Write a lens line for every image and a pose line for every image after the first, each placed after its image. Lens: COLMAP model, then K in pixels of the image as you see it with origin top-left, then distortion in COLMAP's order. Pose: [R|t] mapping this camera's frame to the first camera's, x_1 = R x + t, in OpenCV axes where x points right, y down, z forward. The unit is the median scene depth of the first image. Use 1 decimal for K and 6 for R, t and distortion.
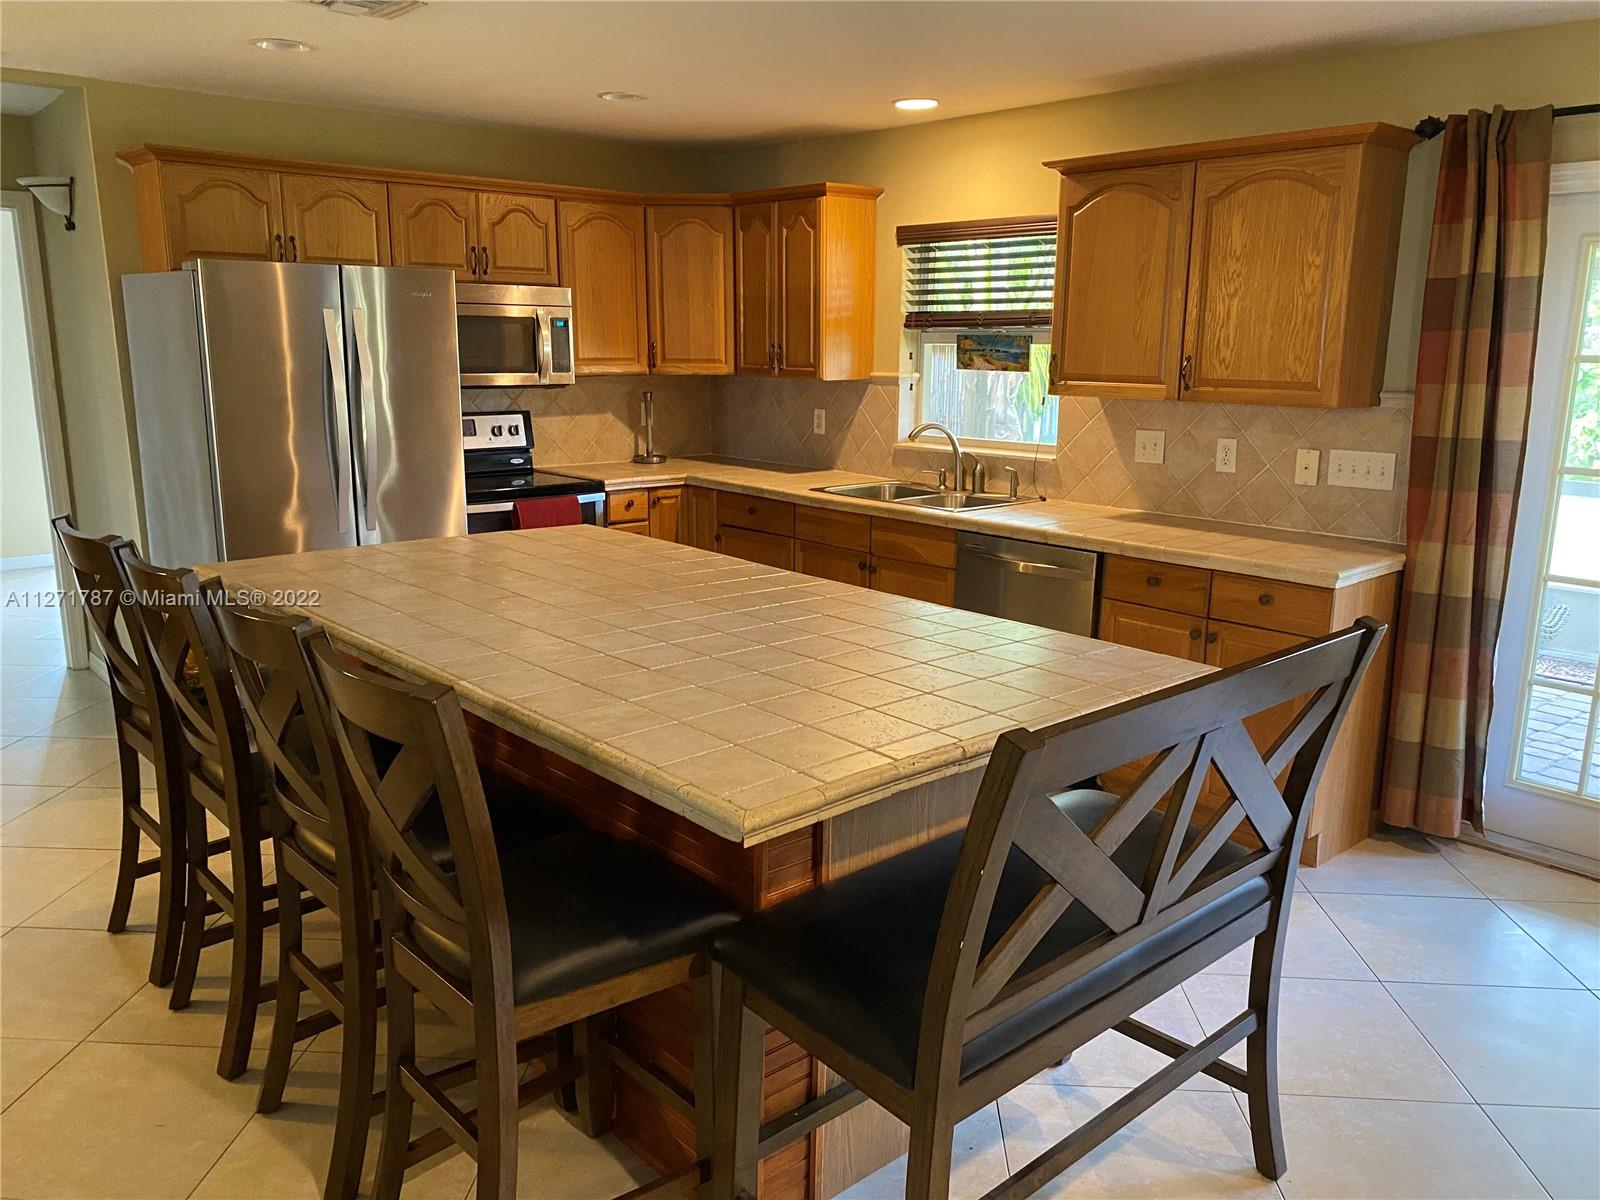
lens RADIAL K [[1253.9, 0, 838.7], [0, 1253.9, 610.8], [0, 0, 1]] dist [-0.002812, 0.041589]
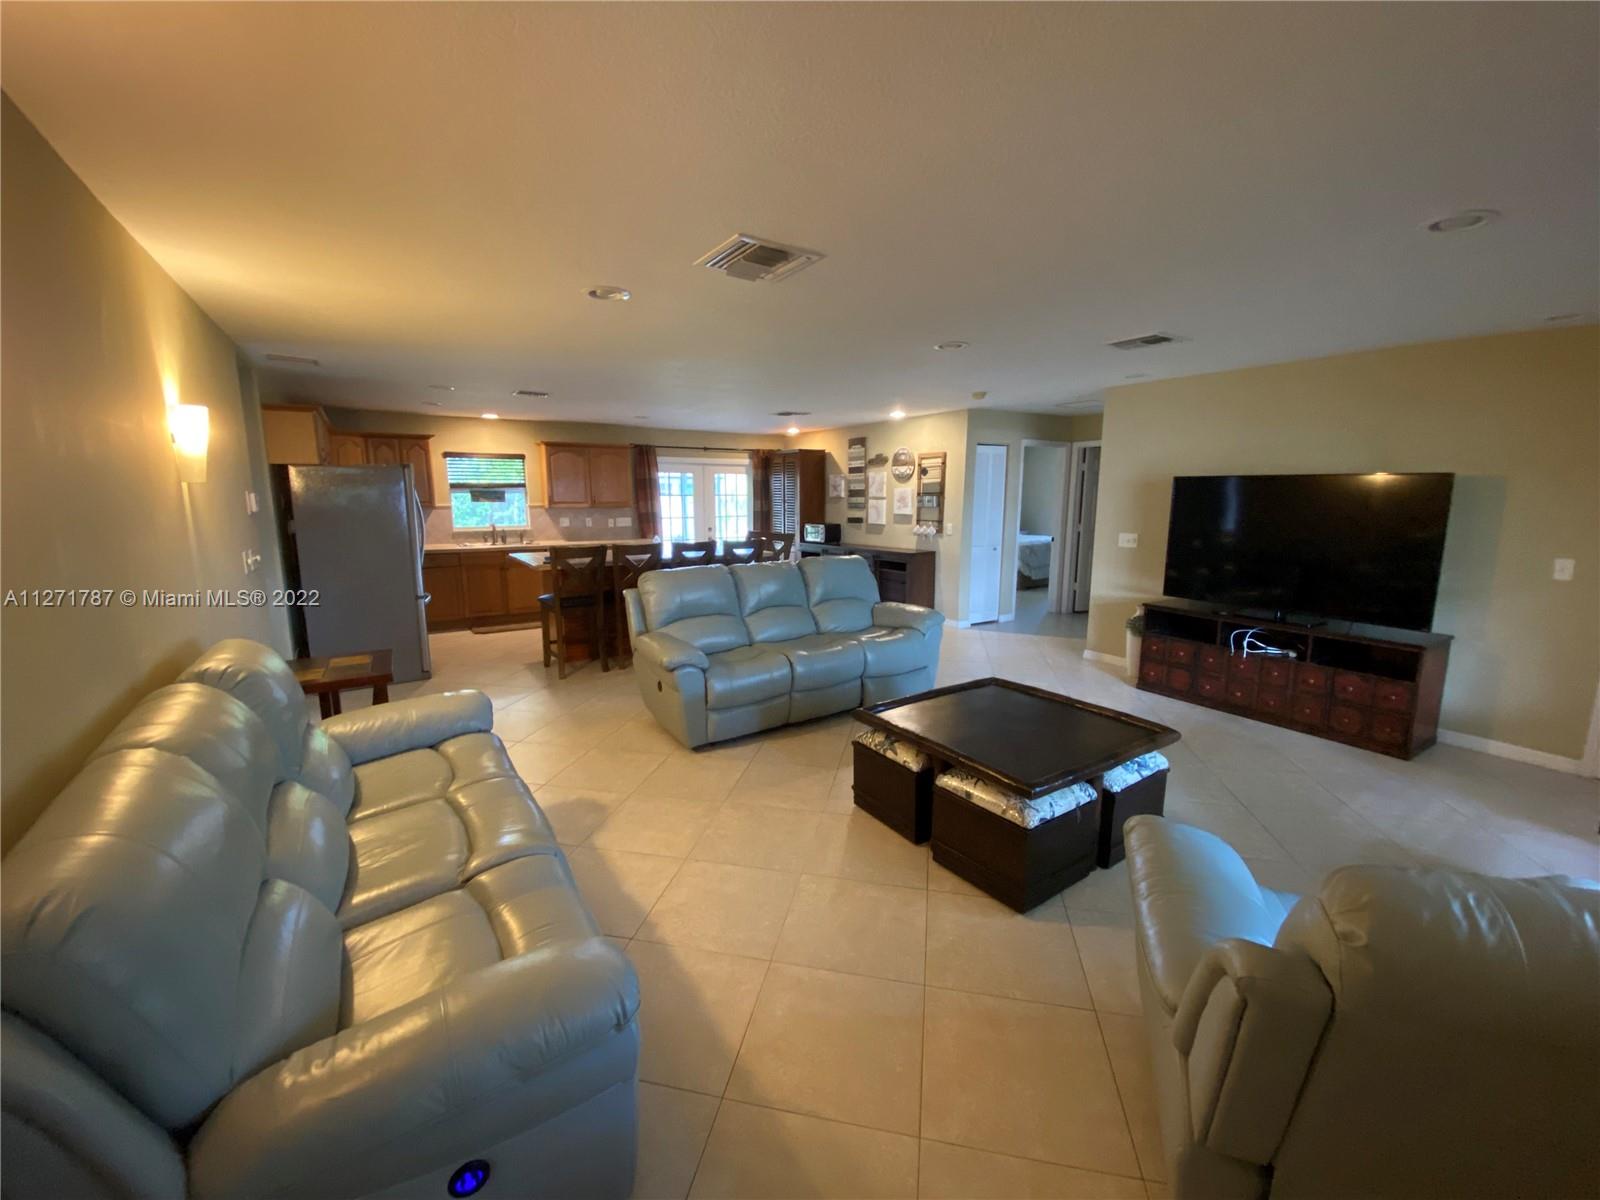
lens RADIAL K [[652.3, 0, 801.6], [0, 652.3, 598.7], [0, 0, 1]] dist [0.019392, -0.006079]
pose [[0.156900, -0.164282, 0.973855, -1.441040], [0.214337, 0.968230, 0.128801, -0.014987], [-0.964076, 0.188524, 0.187127, 0.047915]]
